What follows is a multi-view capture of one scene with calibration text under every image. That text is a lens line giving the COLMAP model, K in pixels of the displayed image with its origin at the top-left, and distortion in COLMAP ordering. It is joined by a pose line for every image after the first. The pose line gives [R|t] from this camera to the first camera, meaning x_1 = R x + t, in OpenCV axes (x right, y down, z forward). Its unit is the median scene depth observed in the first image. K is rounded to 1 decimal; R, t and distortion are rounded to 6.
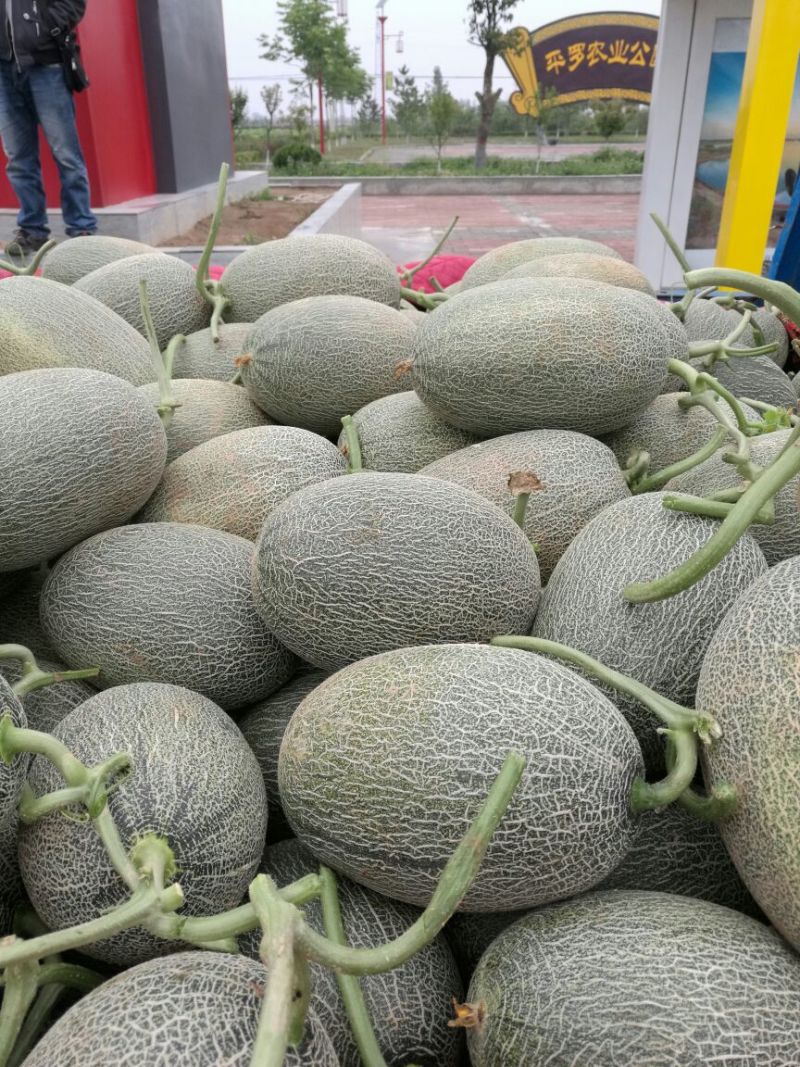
lens RADIAL K [[842.2, 0, 400.5], [0, 842.2, 533.3], [0, 0, 1]] dist [0.029284, 0.002036]
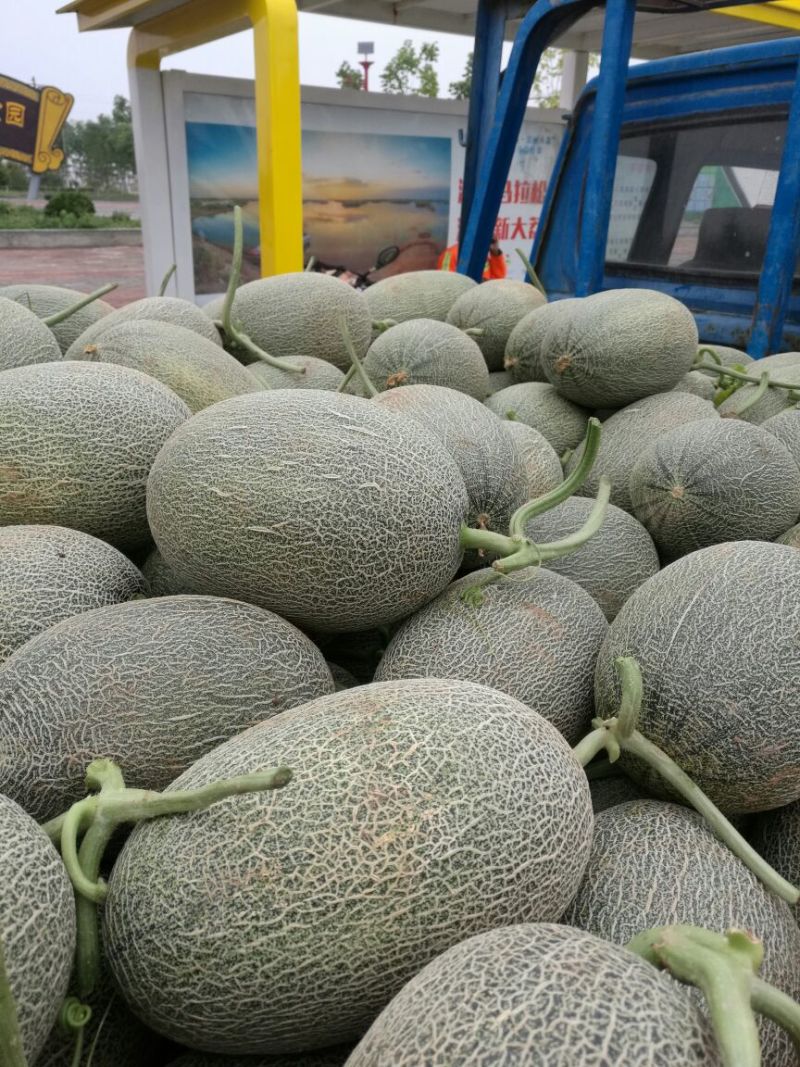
lens RADIAL K [[842.2, 0, 398.5], [0, 842.2, 533.9], [0, 0, 1]] dist [0.029284, 0.002036]
pose [[0.772382, -0.212277, 0.598635, -0.741720], [0.246224, 0.968868, 0.025874, -0.028516], [-0.585491, 0.127414, 0.800604, 0.109782]]
